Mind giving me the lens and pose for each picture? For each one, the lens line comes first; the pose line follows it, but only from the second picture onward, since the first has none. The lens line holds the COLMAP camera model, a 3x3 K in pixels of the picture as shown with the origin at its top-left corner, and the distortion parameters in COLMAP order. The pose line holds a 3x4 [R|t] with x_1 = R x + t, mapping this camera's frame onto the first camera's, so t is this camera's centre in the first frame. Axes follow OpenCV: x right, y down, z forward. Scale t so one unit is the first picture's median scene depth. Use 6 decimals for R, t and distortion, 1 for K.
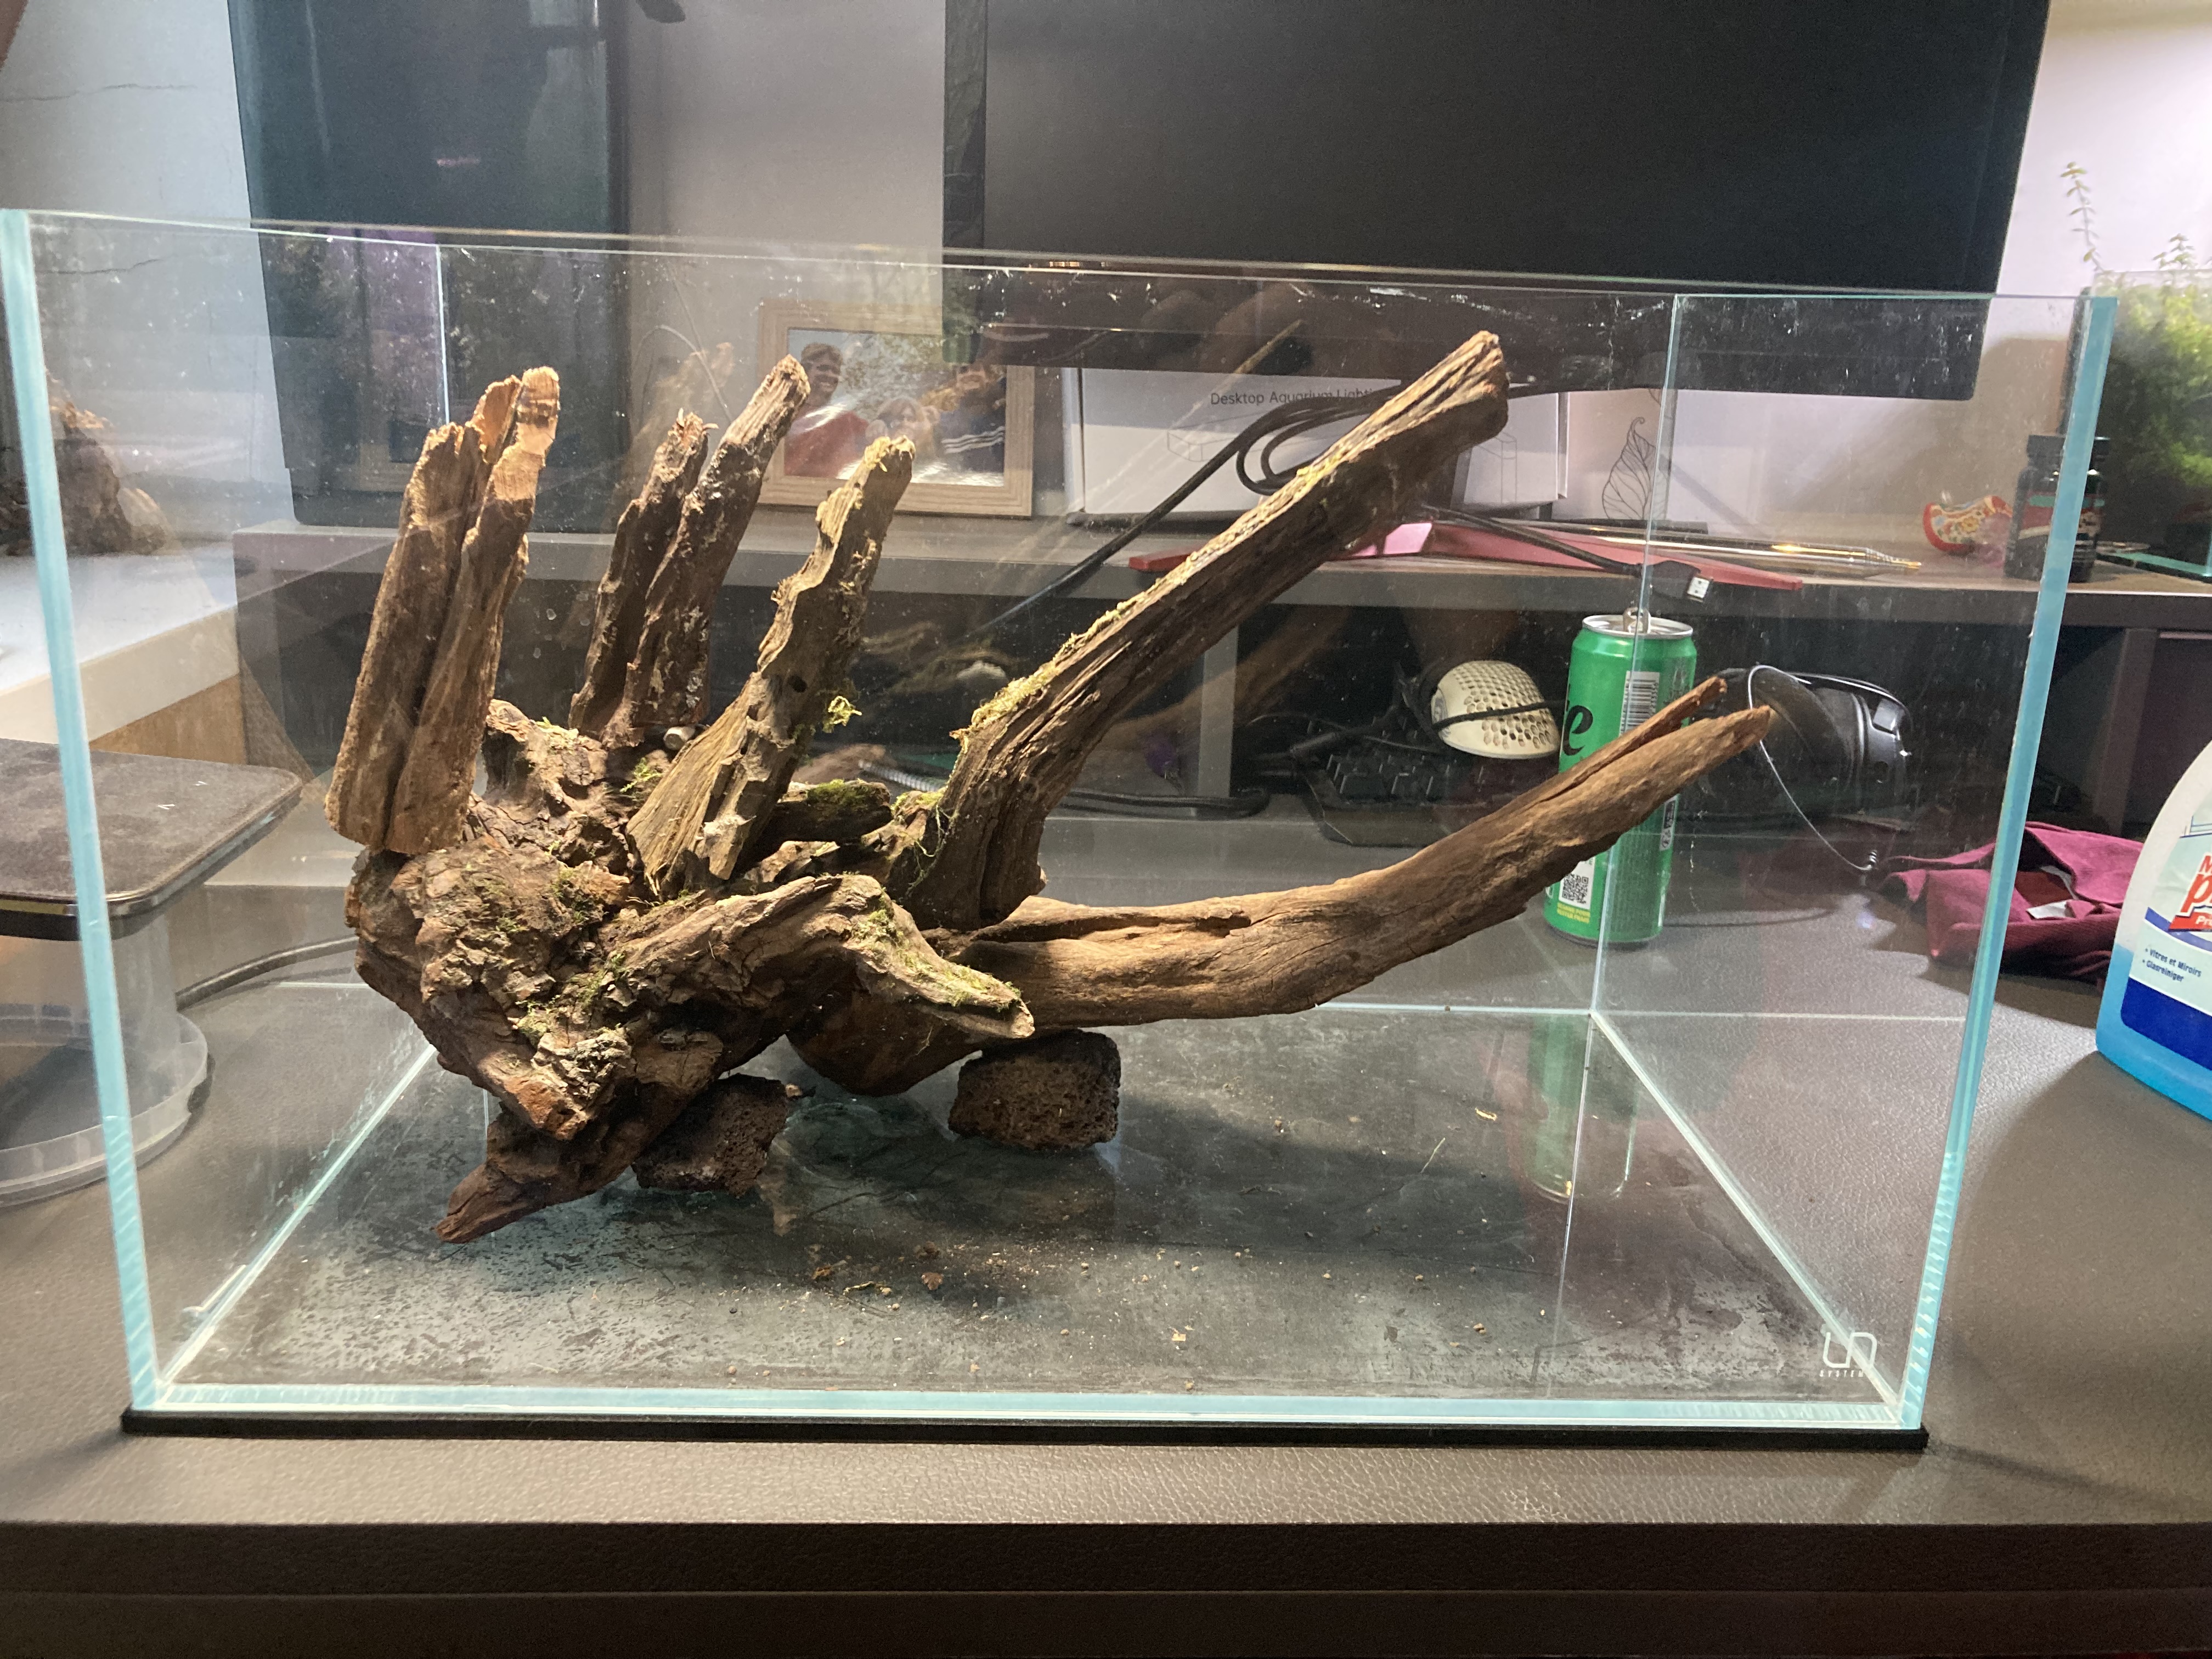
lens RADIAL K [[1849.1, 0, 1090.6], [0, 1849.1, 832.5], [0, 0, 1]] dist [0.014148, -0.013193]
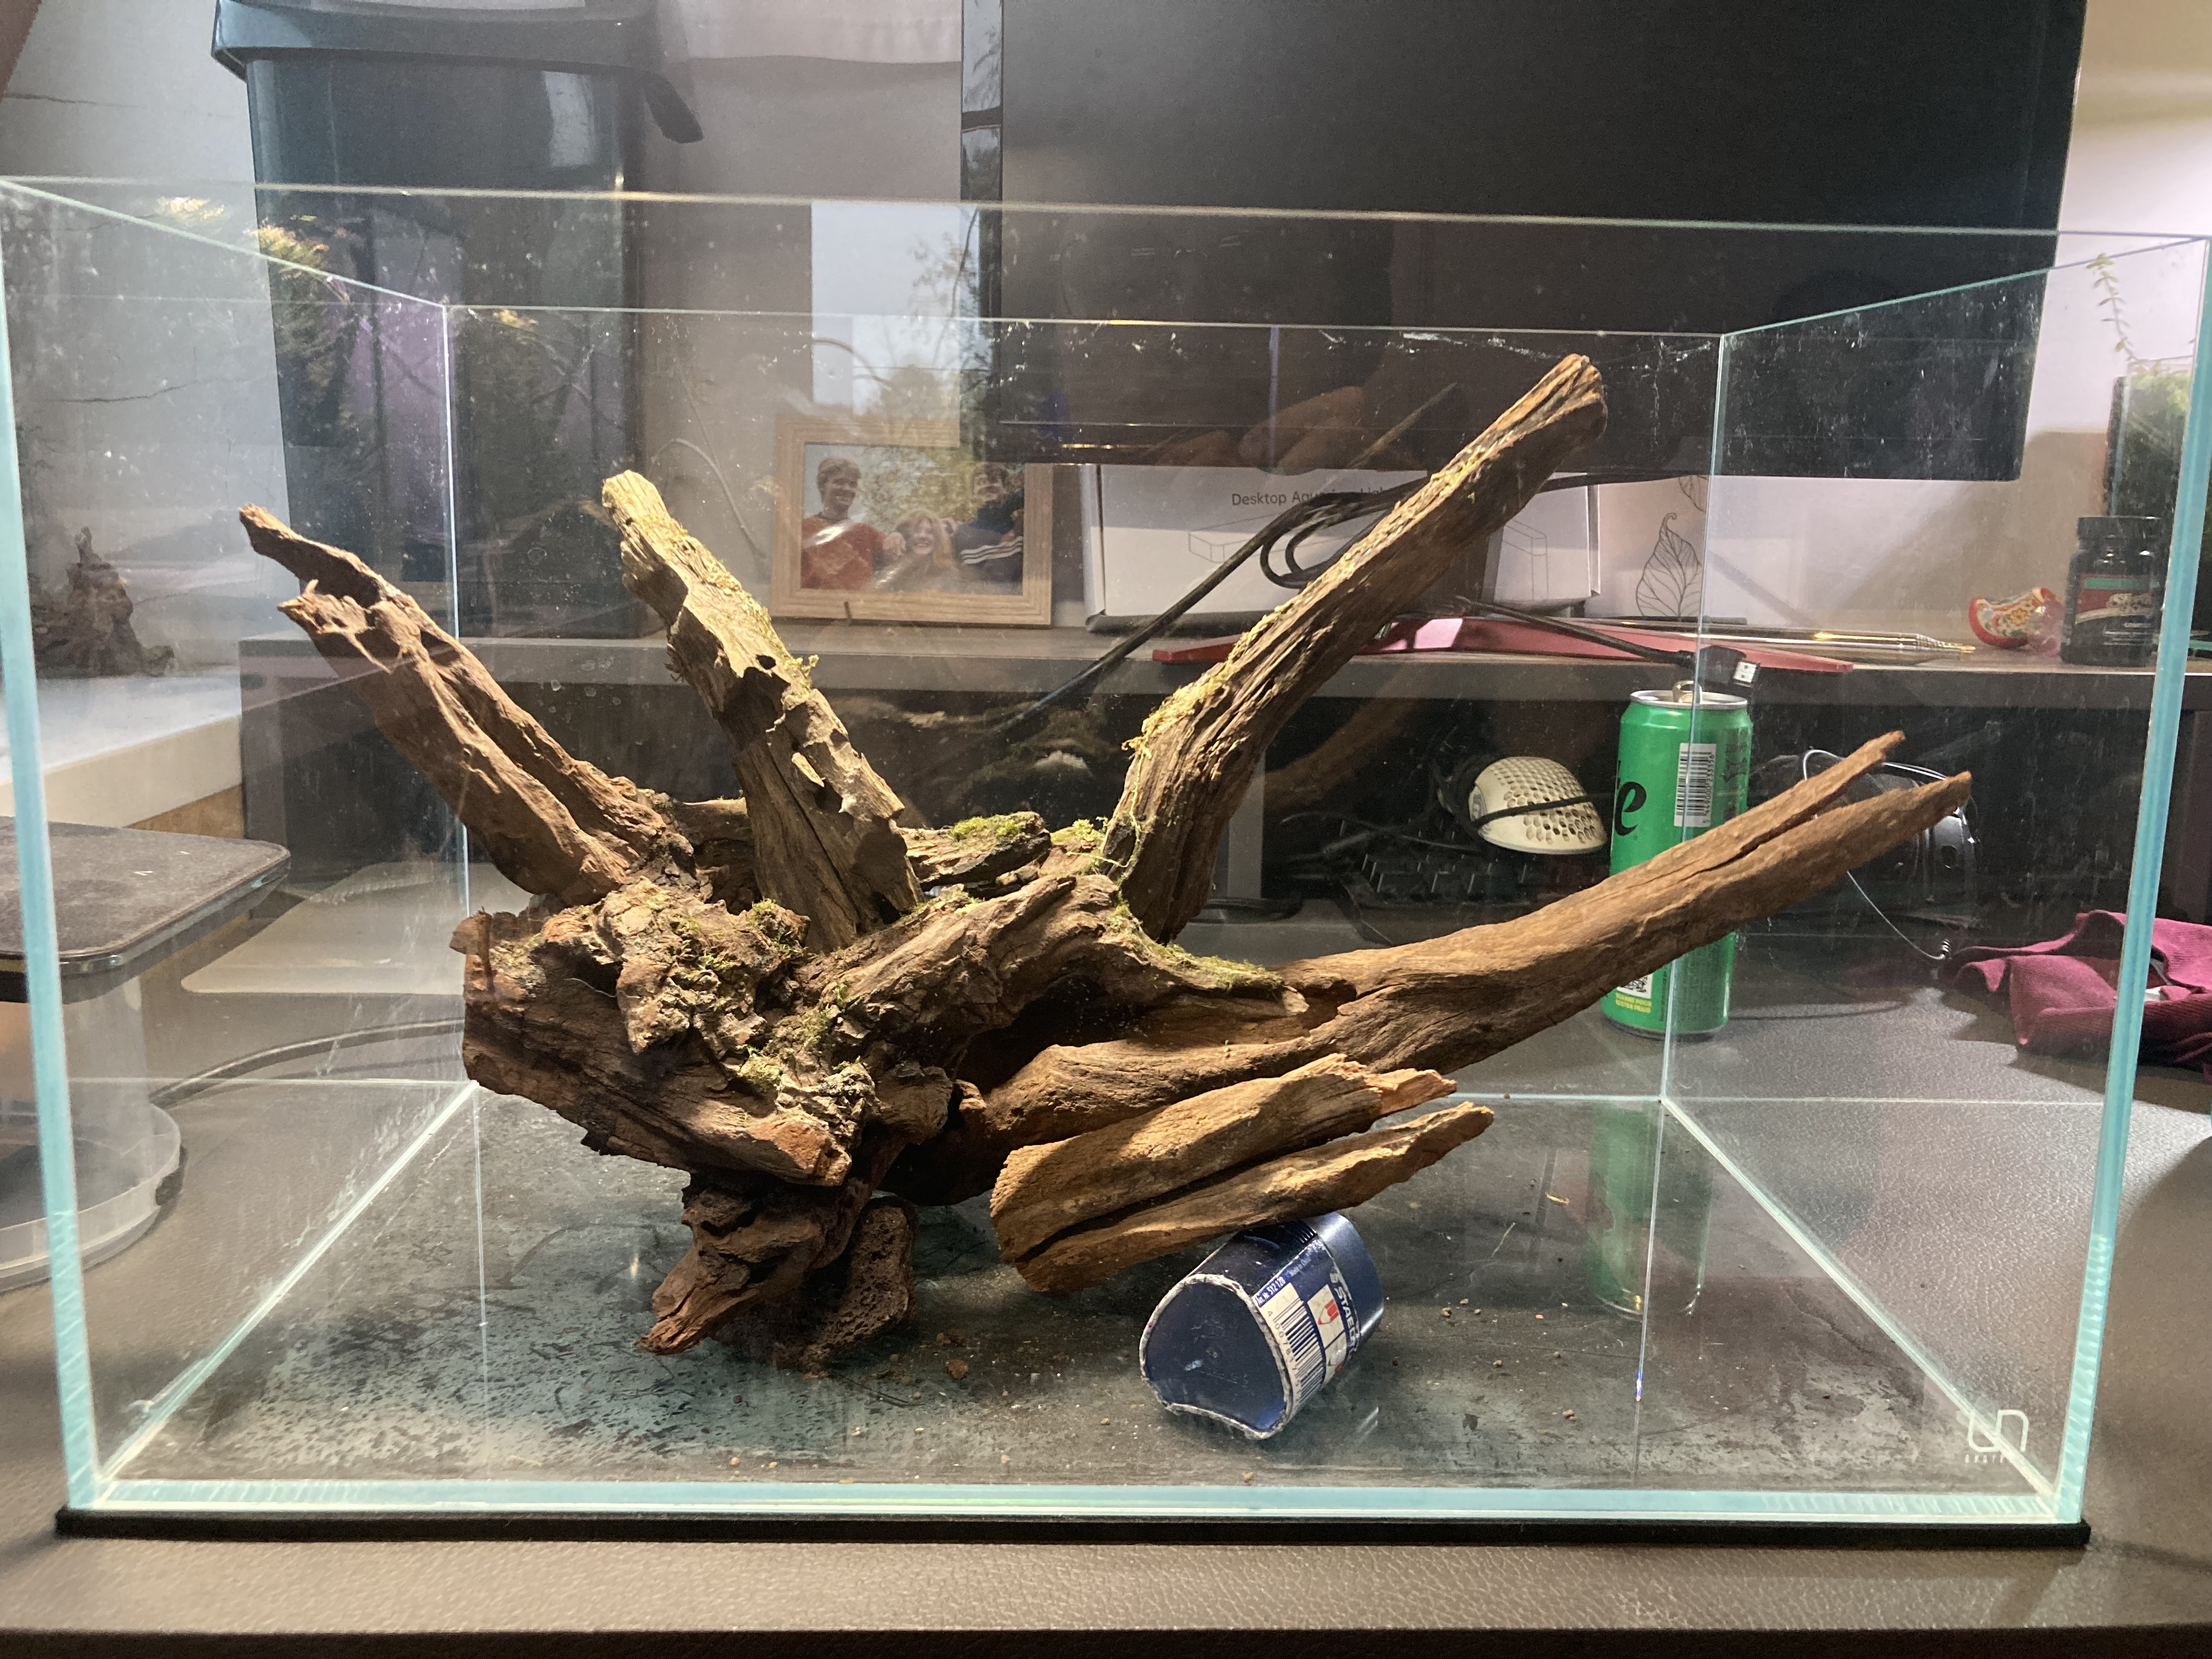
lens RADIAL K [[1885.9, 0, 1073.2], [0, 1885.9, 791.9], [0, 0, 1]] dist [0.013654, -0.007278]
pose [[0.999673, -0.015455, -0.020376, -0.005621], [0.013482, 0.995515, -0.093633, 0.046842], [0.021732, 0.093328, 0.995398, 0.054737]]
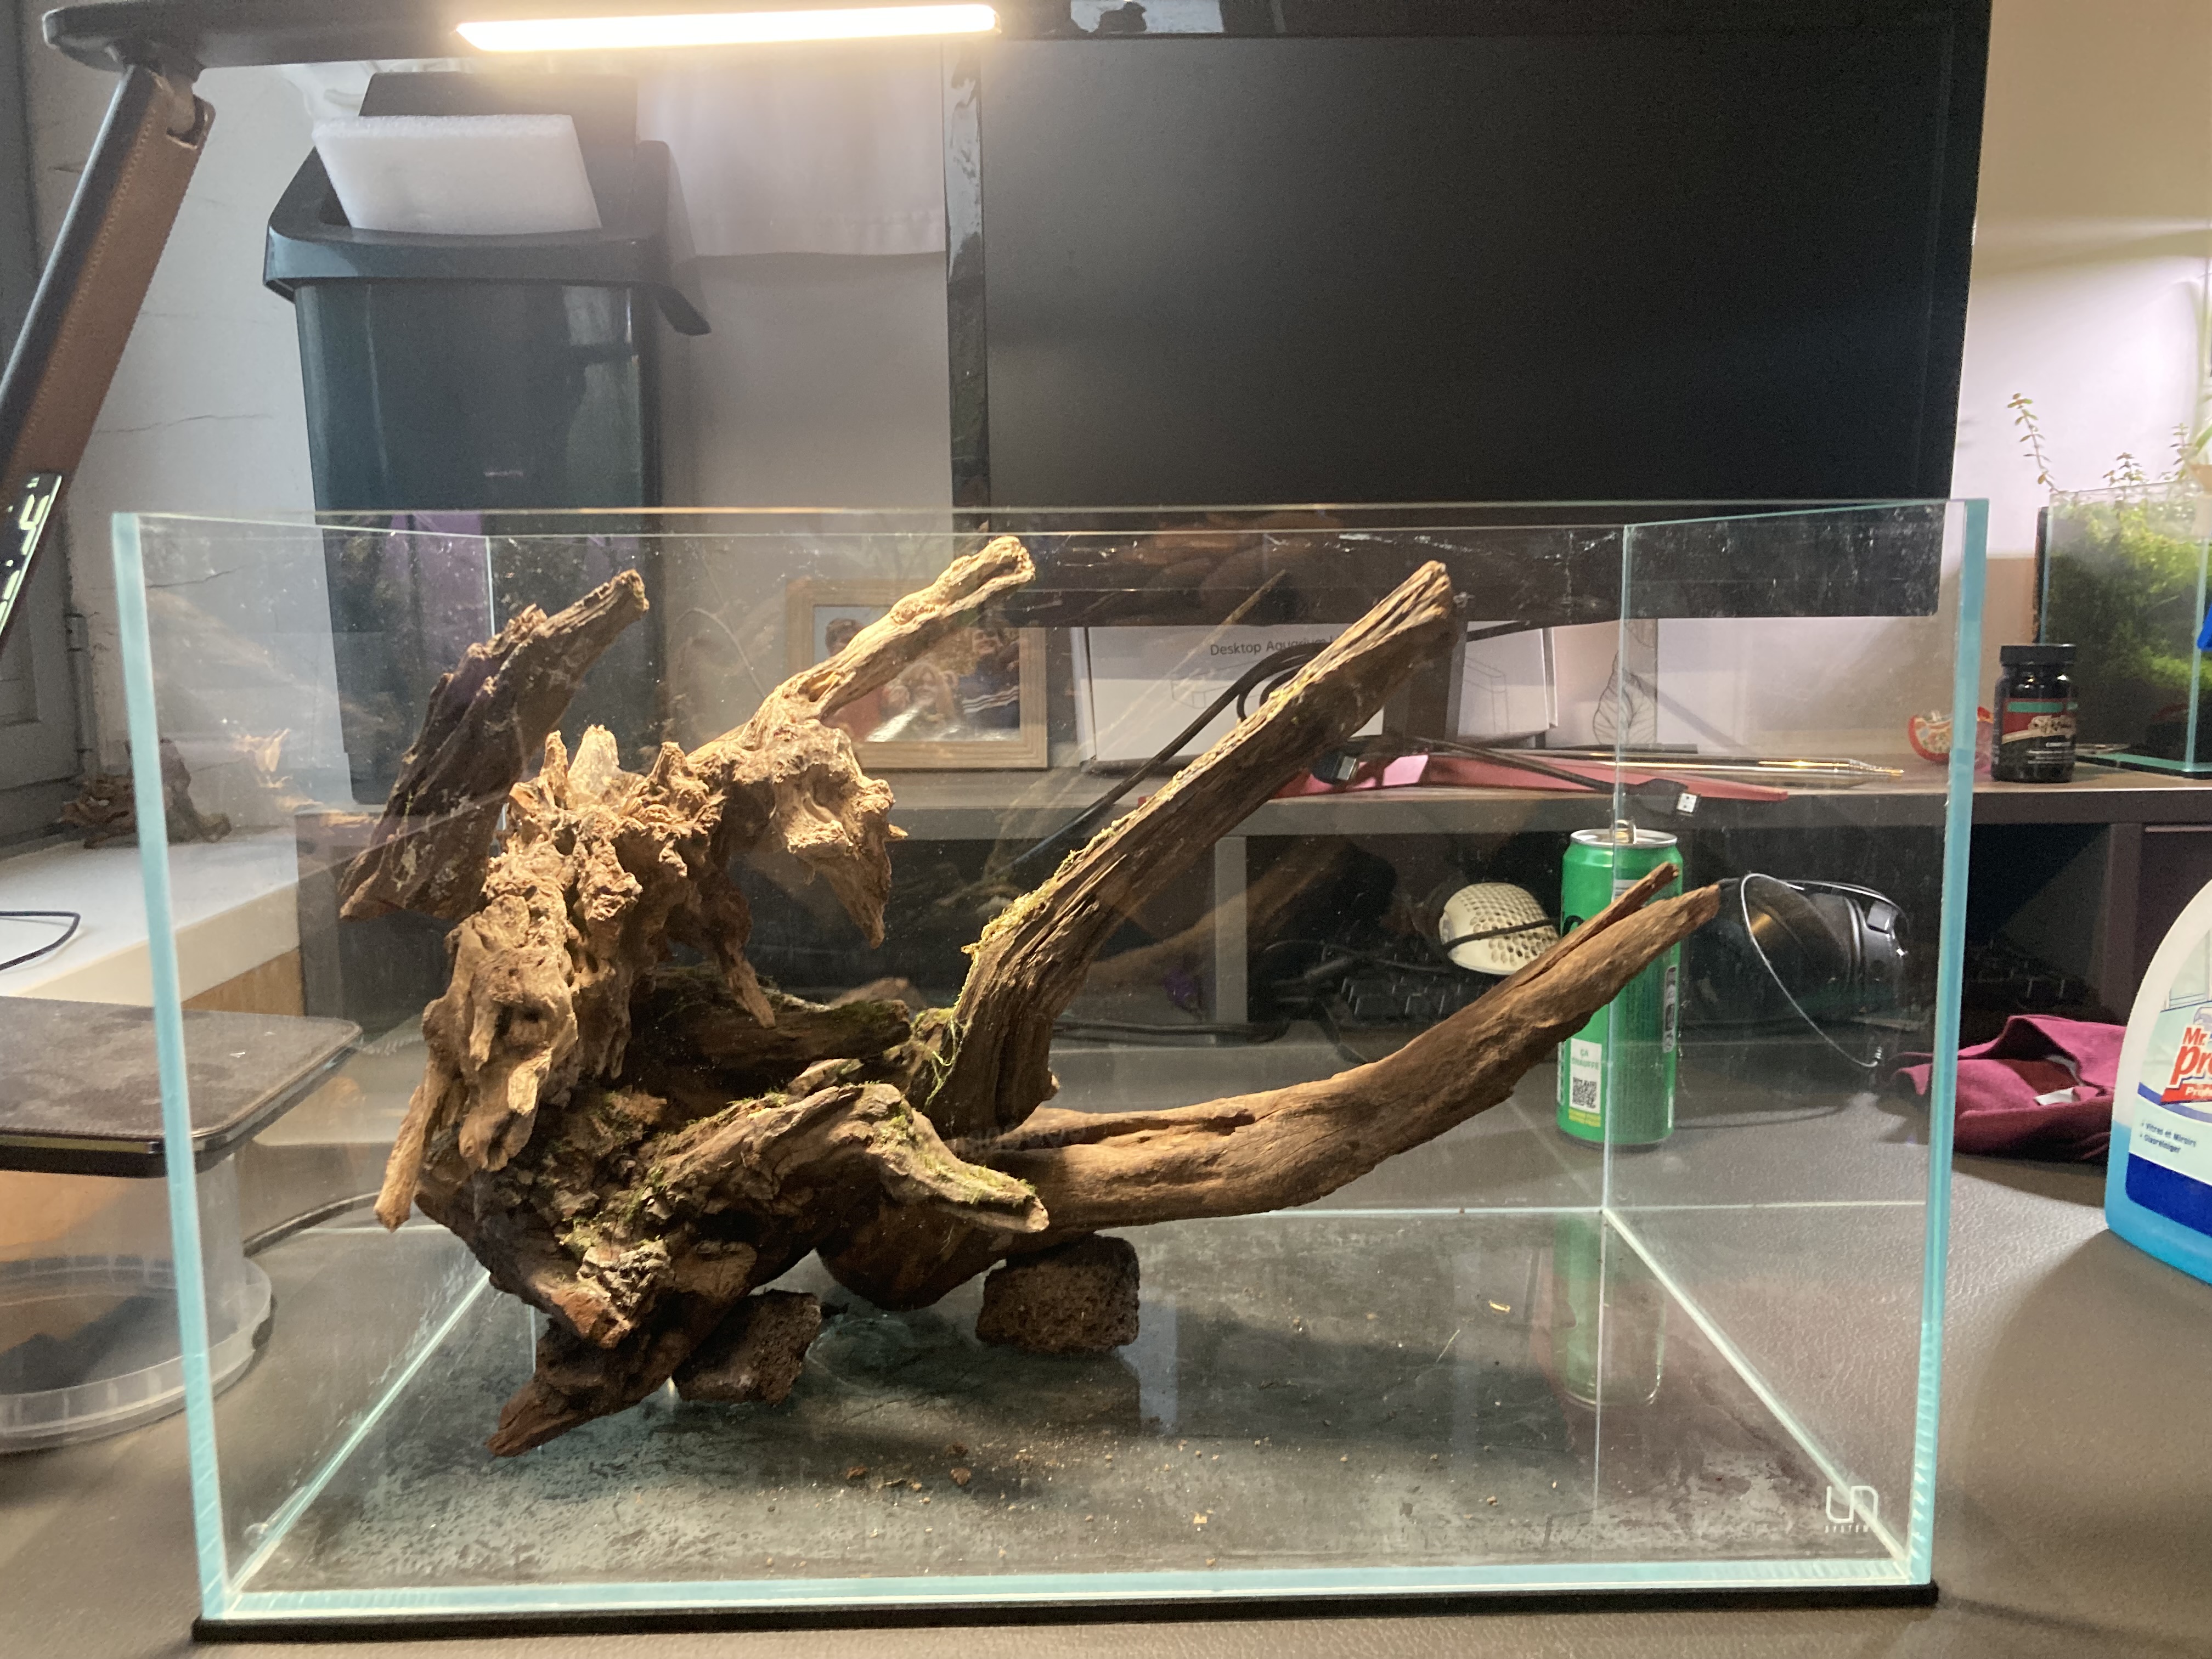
lens RADIAL K [[1811.9, 0, 1071.6], [0, 1811.9, 852.8], [0, 0, 1]] dist [0.010976, -0.002599]
pose [[0.998686, -0.045617, -0.023373, 0.015082], [0.042339, 0.991198, -0.125436, 0.025095], [0.028889, 0.124282, 0.991826, -0.048753]]
